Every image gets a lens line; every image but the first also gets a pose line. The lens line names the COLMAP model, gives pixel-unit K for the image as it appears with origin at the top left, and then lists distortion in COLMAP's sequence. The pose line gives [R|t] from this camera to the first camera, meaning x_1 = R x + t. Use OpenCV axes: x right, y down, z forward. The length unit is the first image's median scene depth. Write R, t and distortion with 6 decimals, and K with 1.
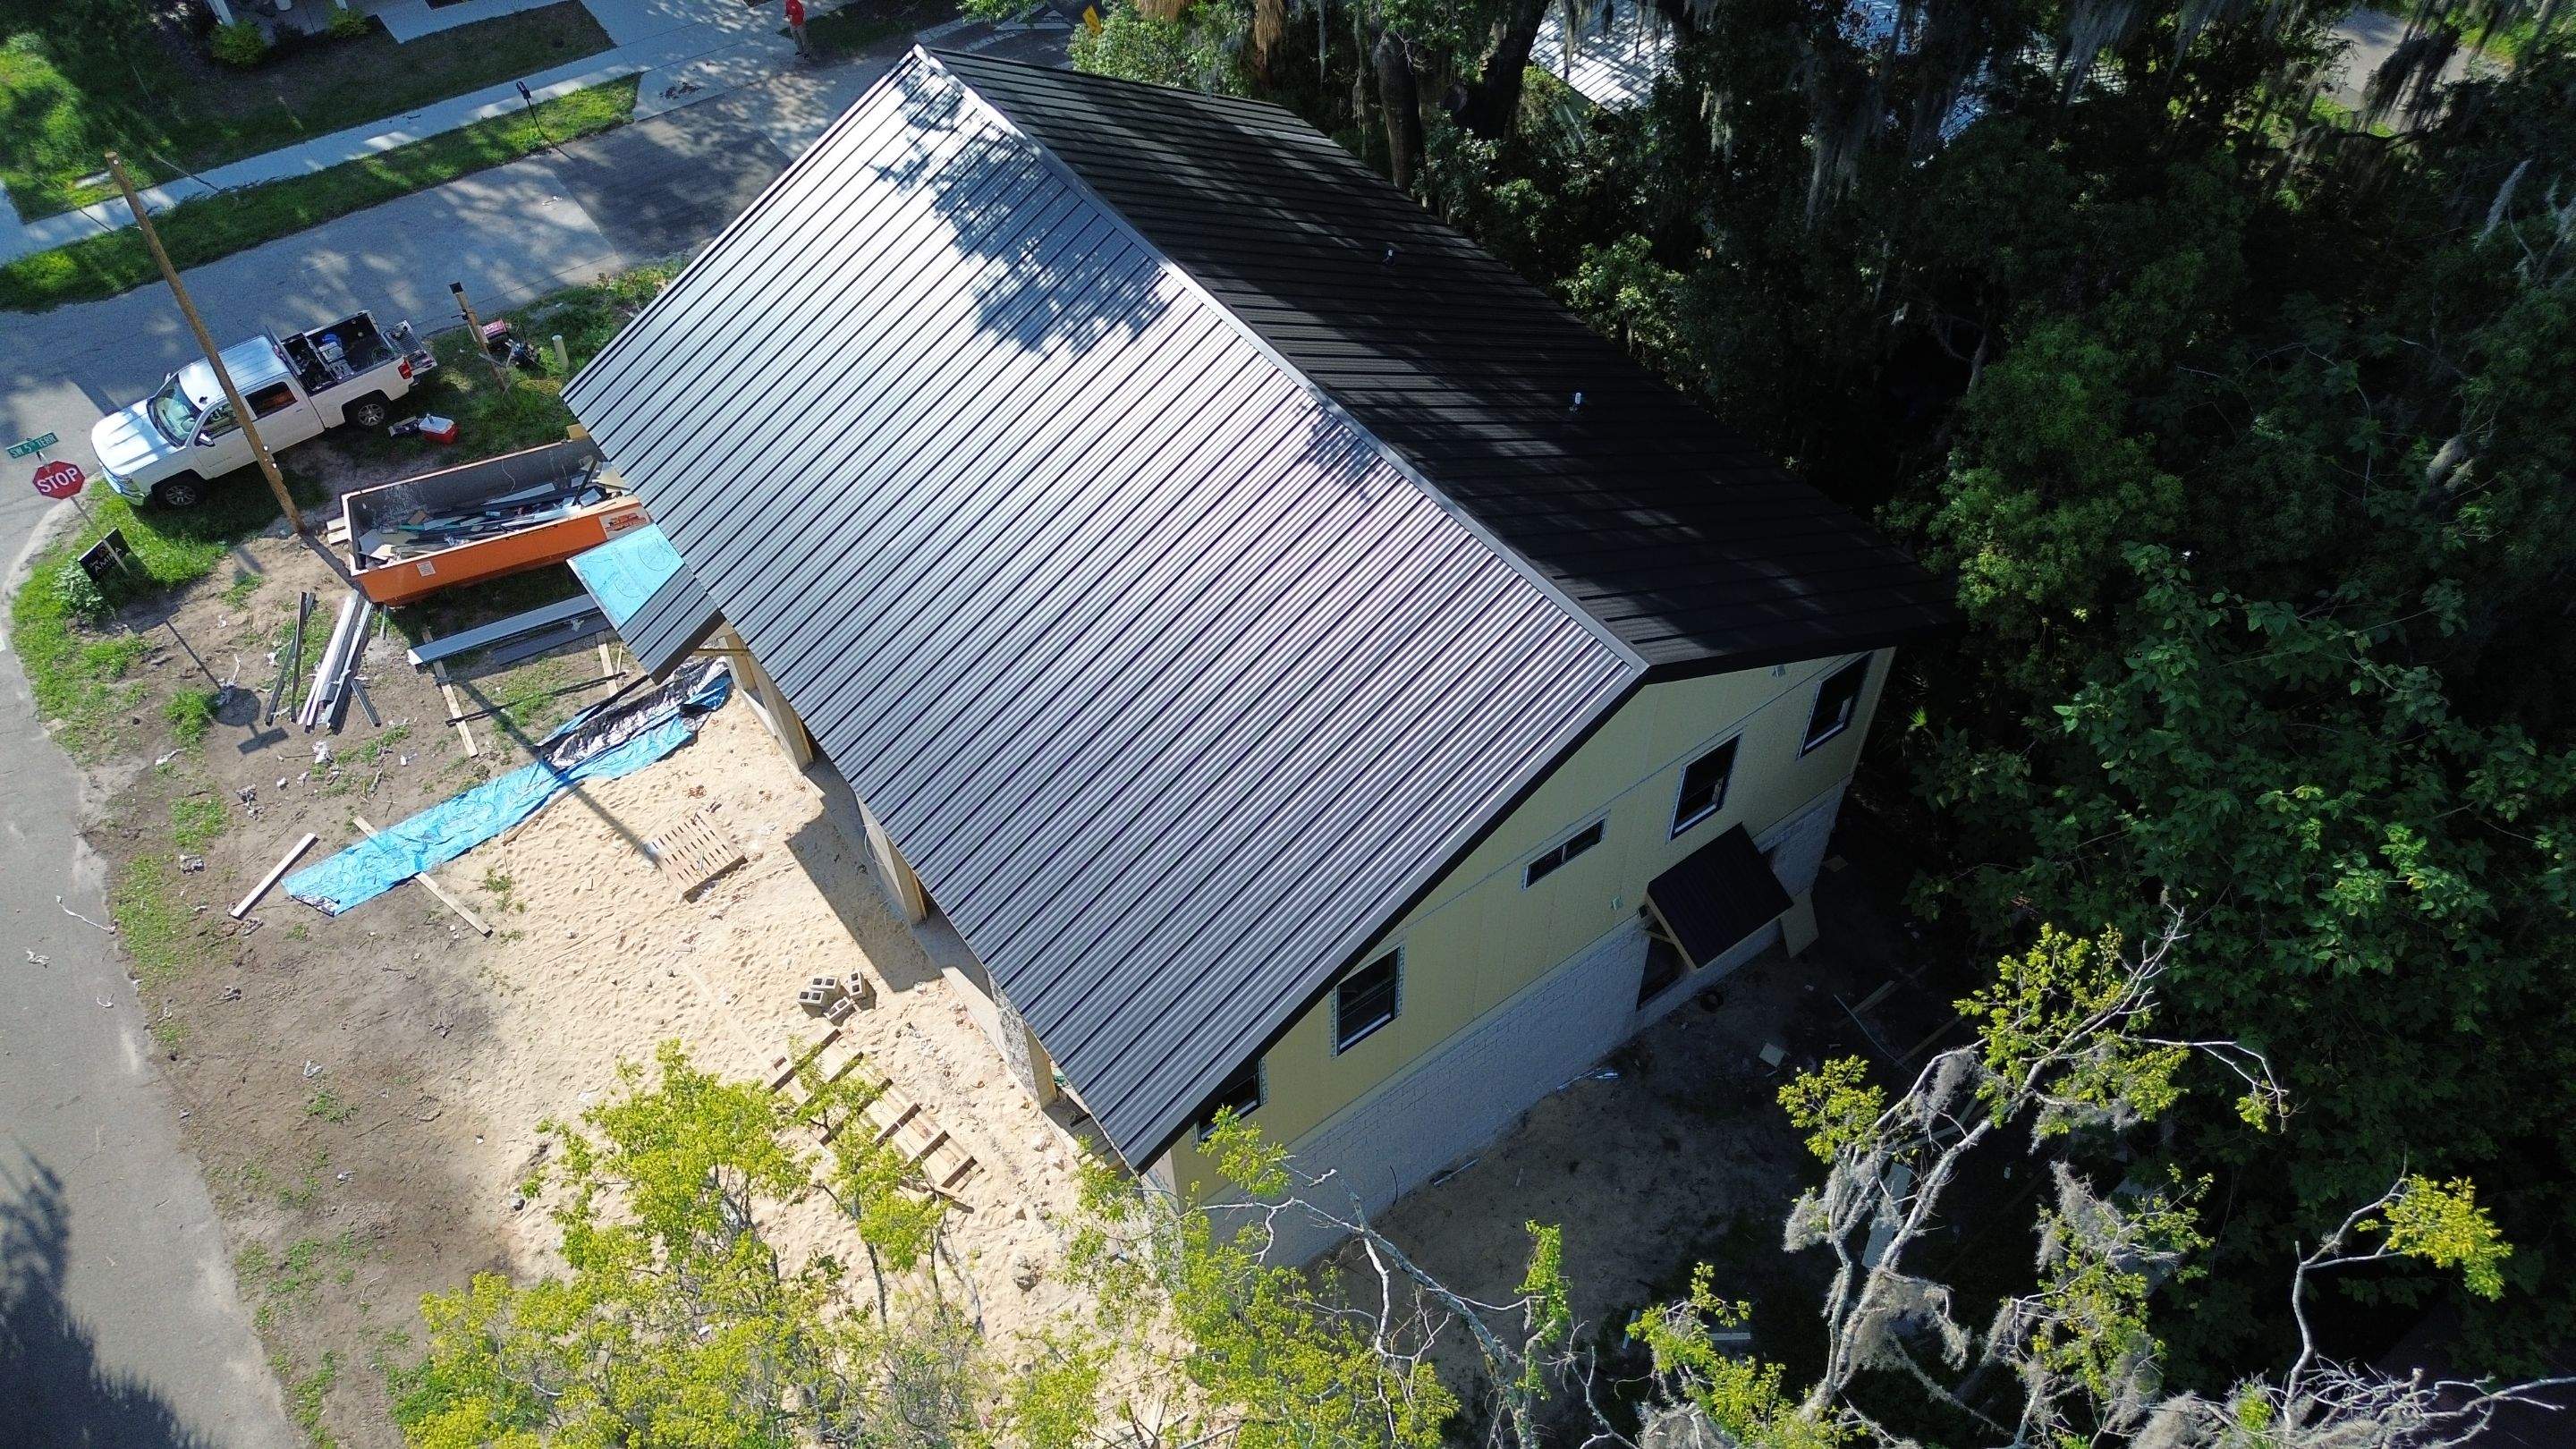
lens RADIAL K [[1857.8, 0, 1288.0], [0, 1857.8, 724.5], [0, 0, 1]] dist [0.035282, -0.005306]
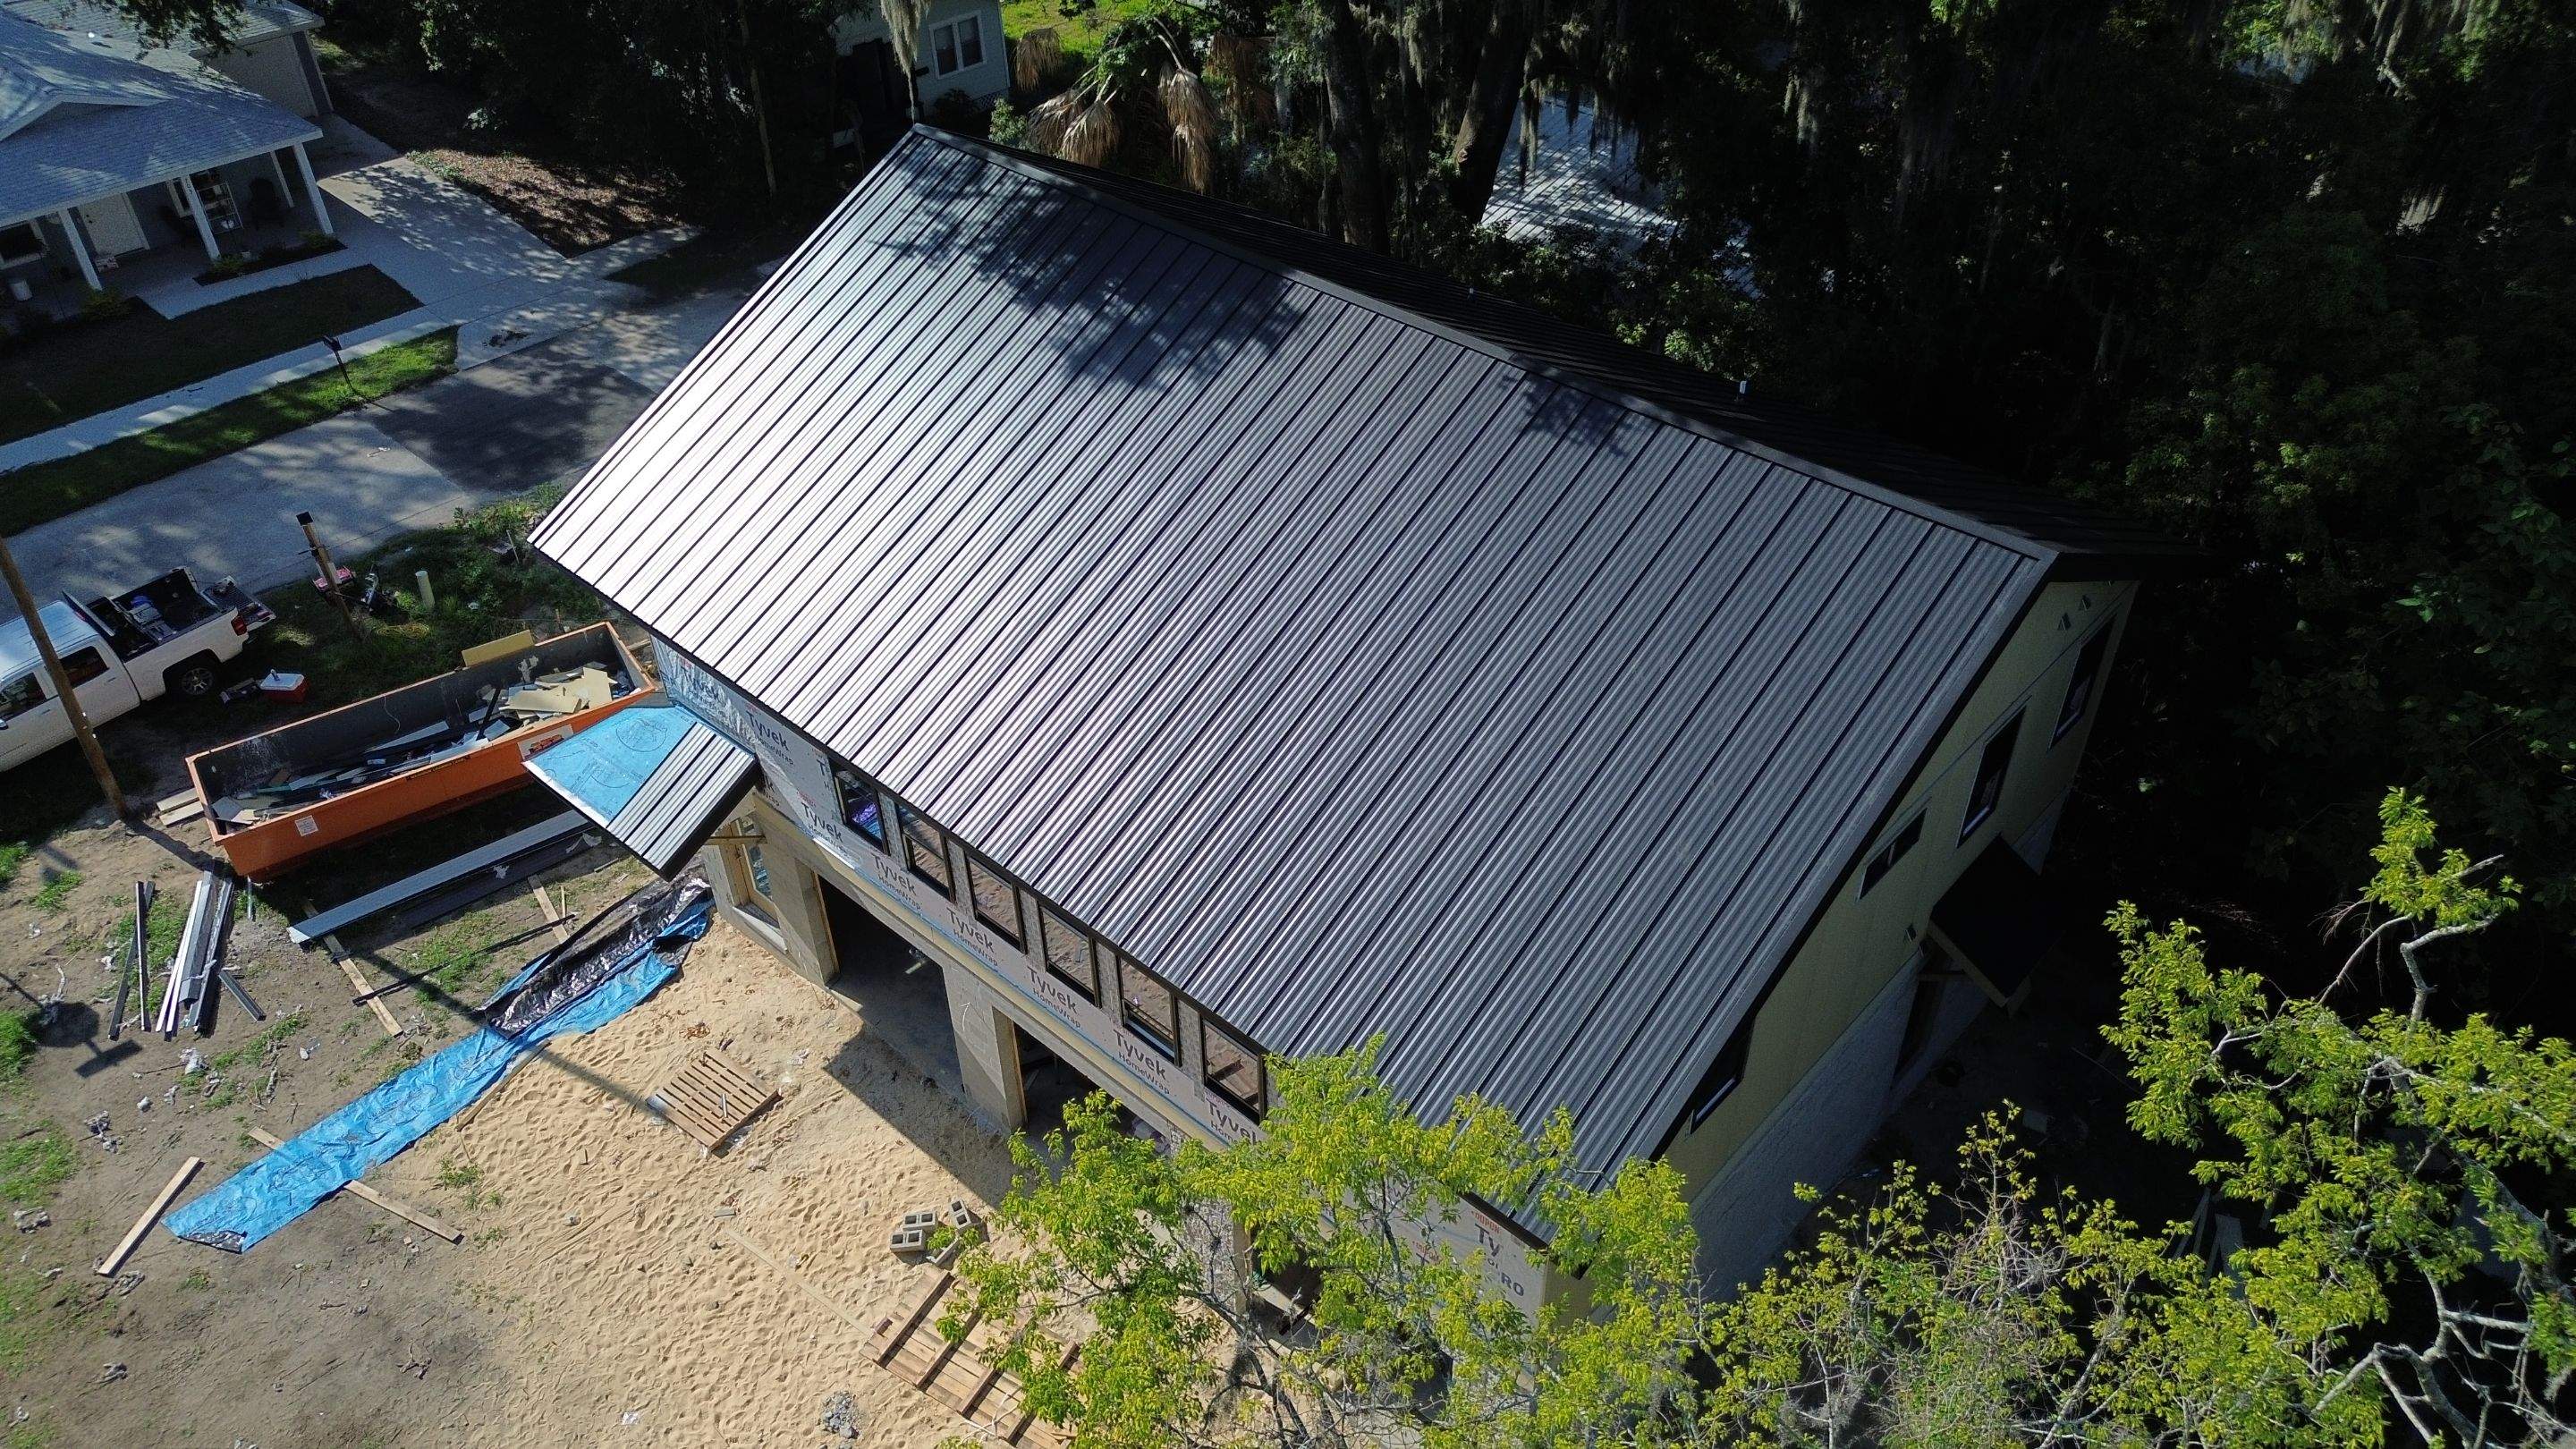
lens RADIAL K [[1869.2, 0, 1296.9], [0, 1869.2, 709.2], [0, 0, 1]] dist [0.045475, -0.035259]
pose [[0.979364, -0.121410, 0.161571, -0.172942], [0.149424, 0.973274, -0.174387, 0.080313], [-0.136081, 0.194931, 0.971331, 0.136257]]
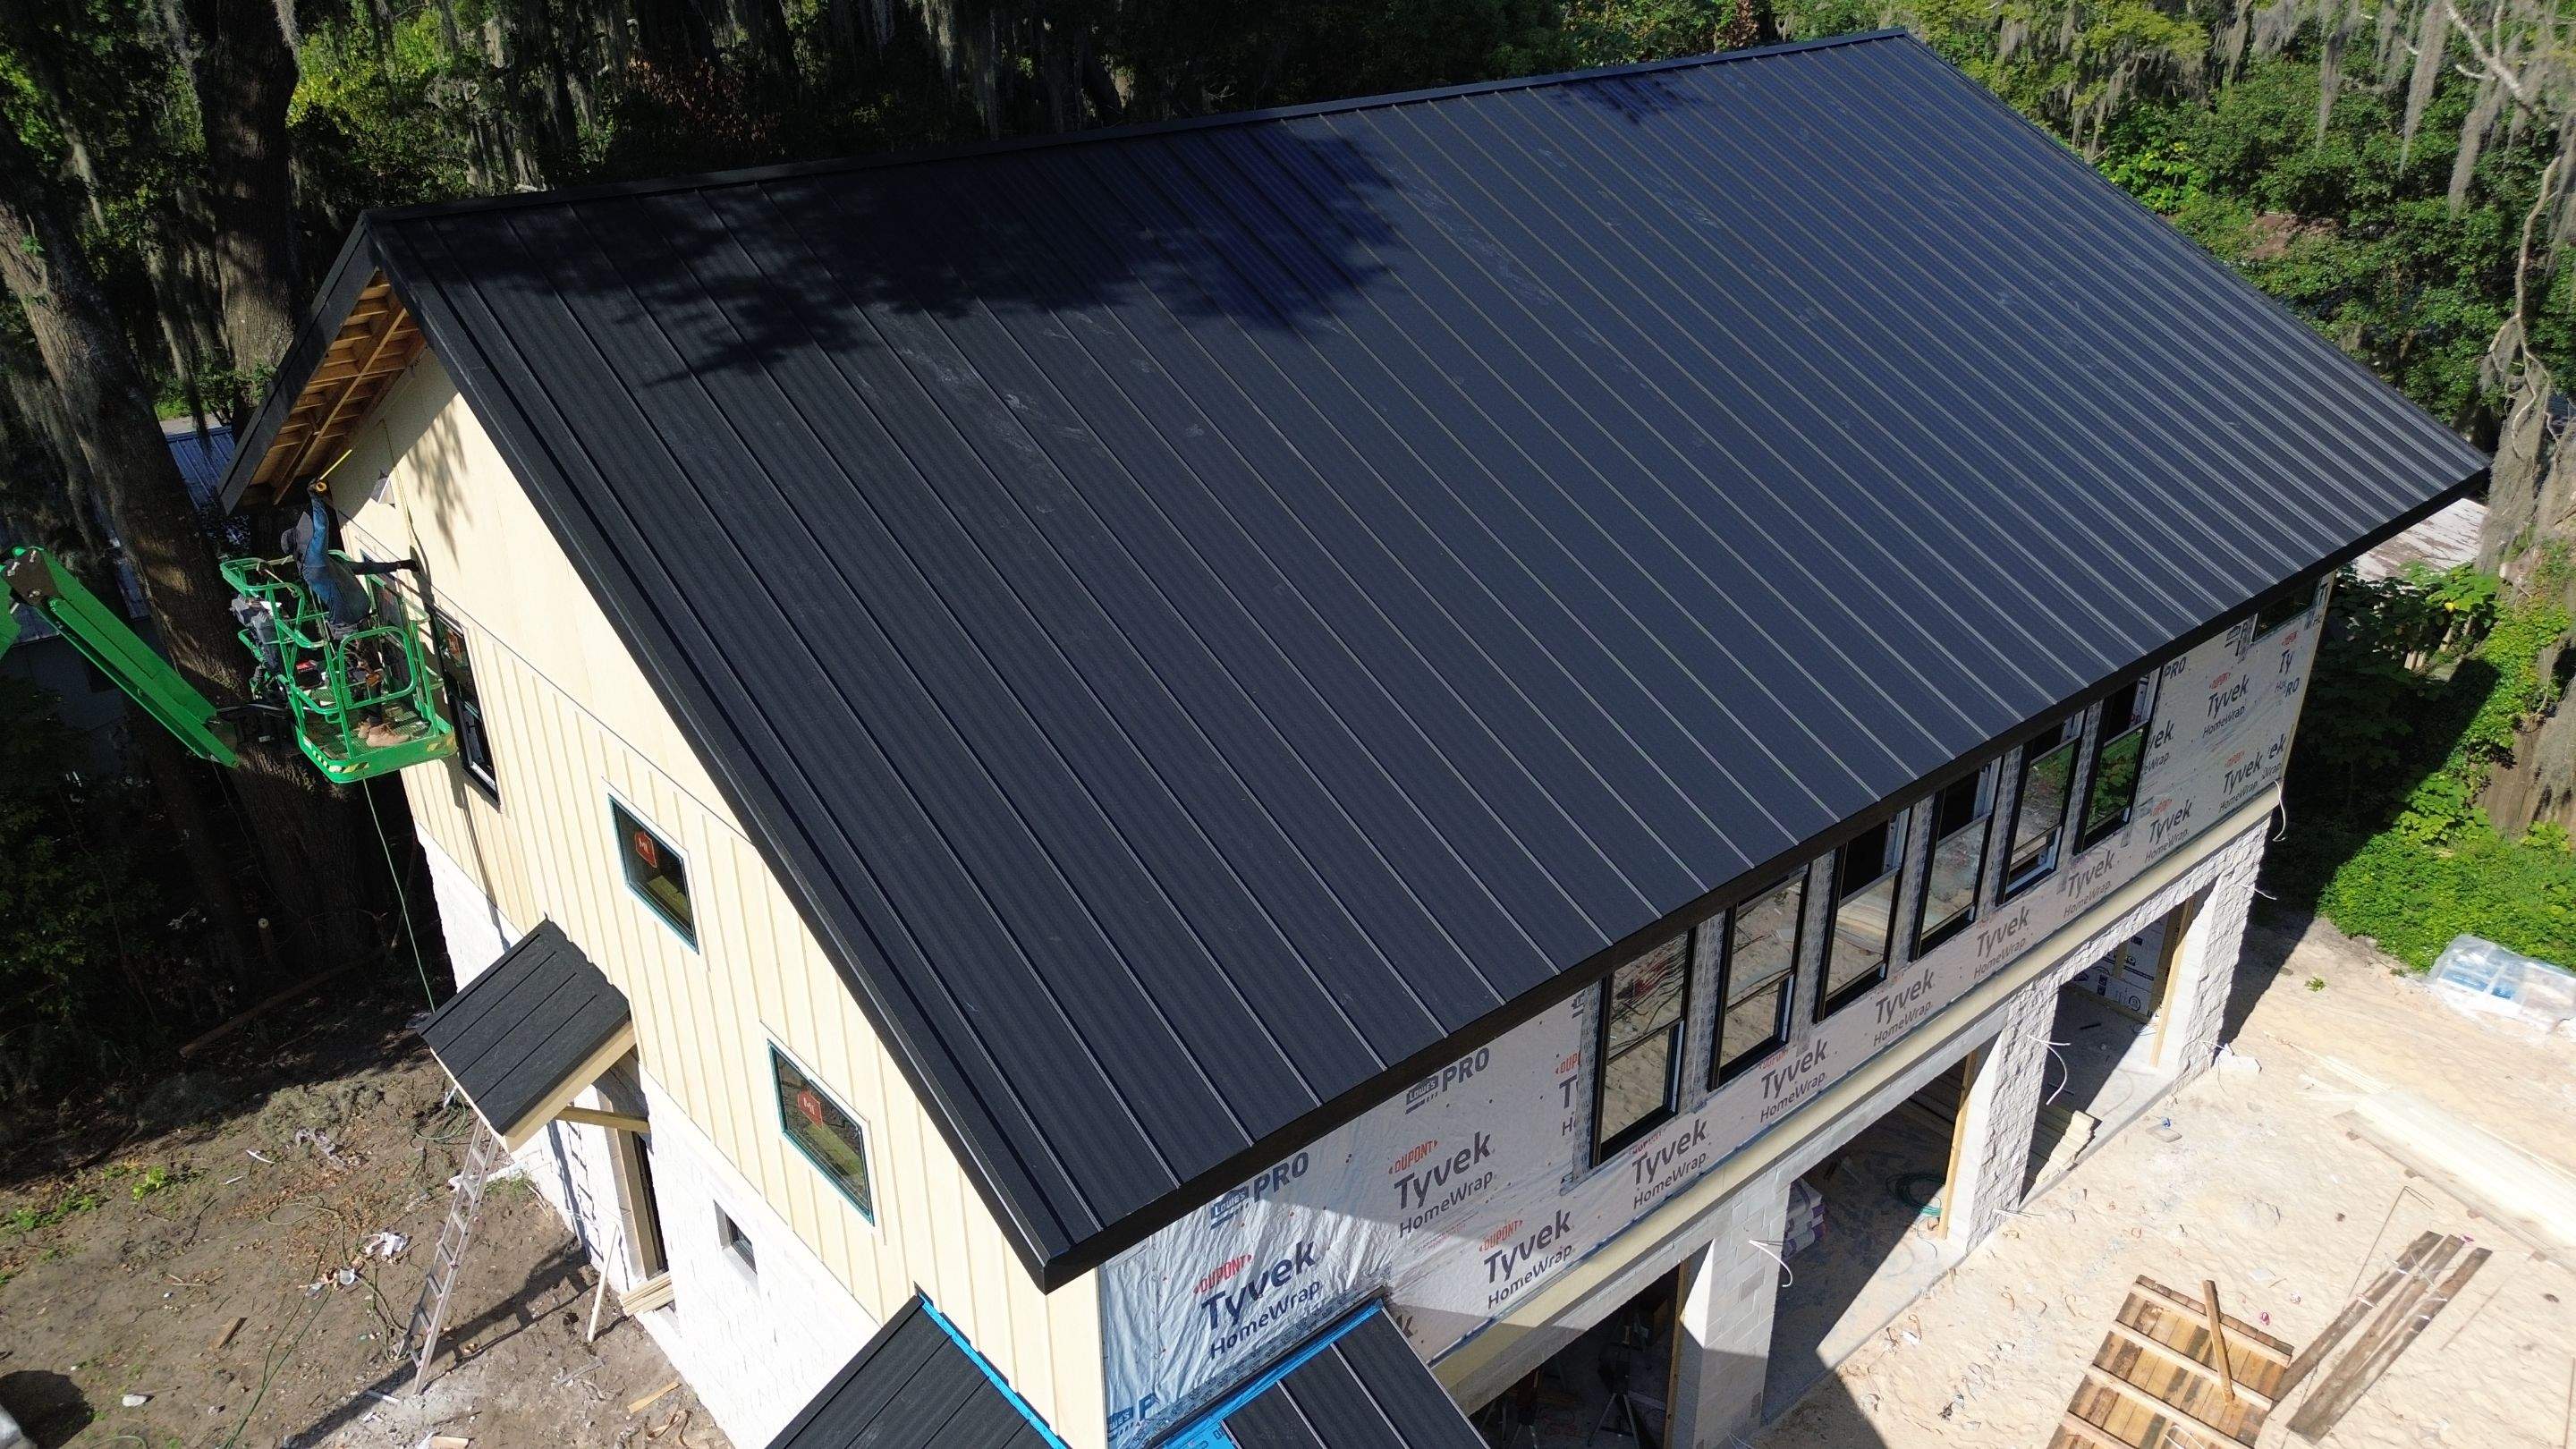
lens RADIAL K [[1874.6, 0, 1276.5], [0, 1874.6, 722.8], [0, 0, 1]] dist [0.022634, -0.005997]
pose [[-0.086422, -0.409249, 0.908321, -0.532604], [0.756691, 0.566089, 0.327050, -0.250275], [-0.648036, 0.715582, 0.260753, 0.735803]]
